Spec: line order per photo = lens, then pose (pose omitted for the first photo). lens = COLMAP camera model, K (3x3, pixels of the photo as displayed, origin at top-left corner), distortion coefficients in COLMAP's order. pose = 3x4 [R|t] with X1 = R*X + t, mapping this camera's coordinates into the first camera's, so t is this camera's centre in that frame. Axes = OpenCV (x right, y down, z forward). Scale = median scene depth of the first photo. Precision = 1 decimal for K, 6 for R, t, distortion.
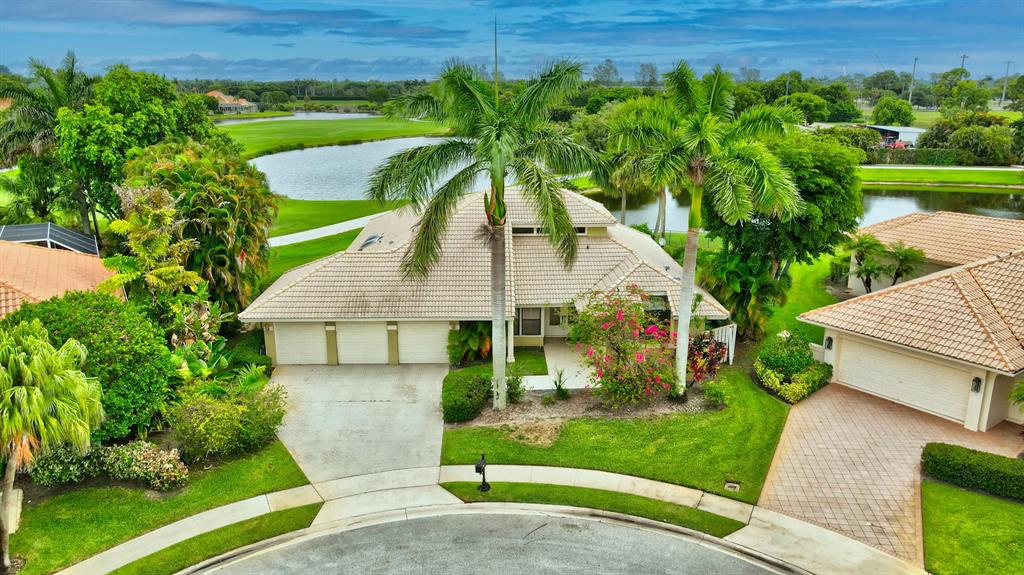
lens RADIAL K [[762.2, 0, 511.7], [0, 762.2, 285.6], [0, 0, 1]] dist [0.005074, 0.018814]
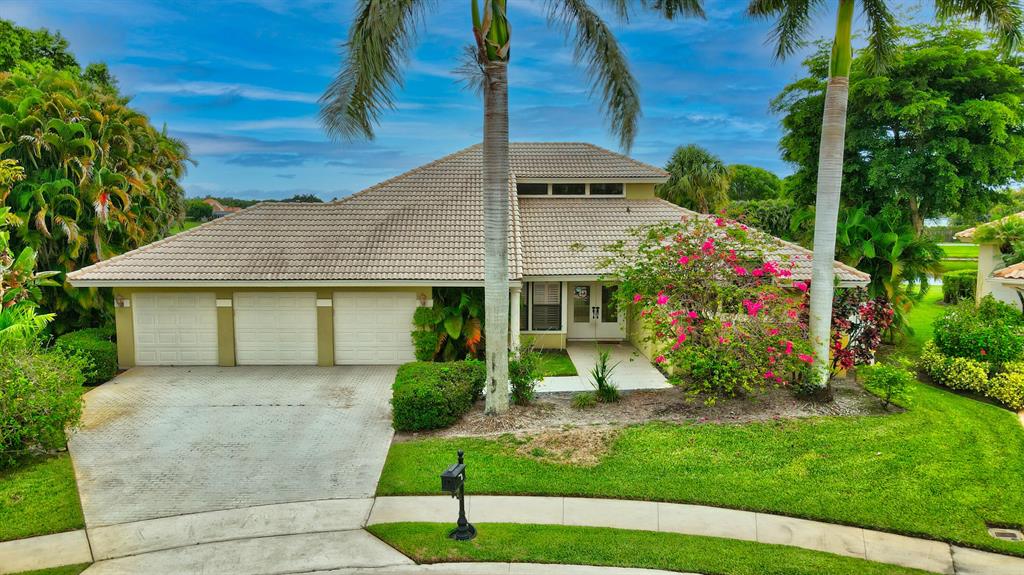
lens RADIAL K [[762.2, 0, 511.5], [0, 762.2, 282.6], [0, 0, 1]] dist [0.005074, 0.018814]
pose [[0.999997, 0.001598, 0.001895, -0.006655], [-0.001263, 0.986237, -0.165332, 0.158266], [-0.002133, 0.165329, 0.986236, 0.432740]]
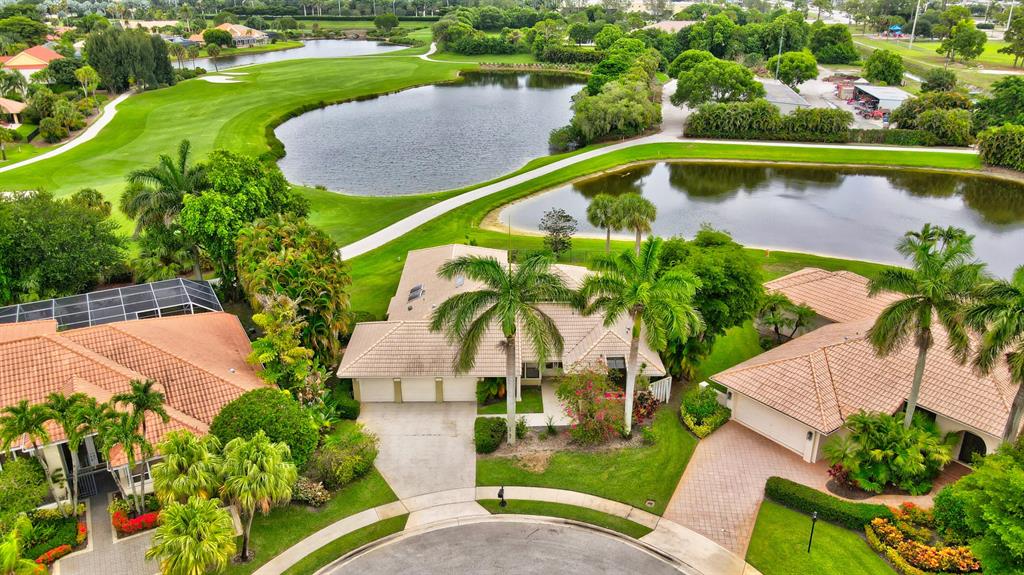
lens RADIAL K [[762.2, 0, 512.8], [0, 762.2, 284.6], [0, 0, 1]] dist [0.005074, 0.018814]
pose [[0.999968, 0.003269, -0.007283, -0.002703], [-0.002381, 0.992918, 0.118774, -0.342201], [0.007619, -0.118753, 0.992895, -0.507376]]
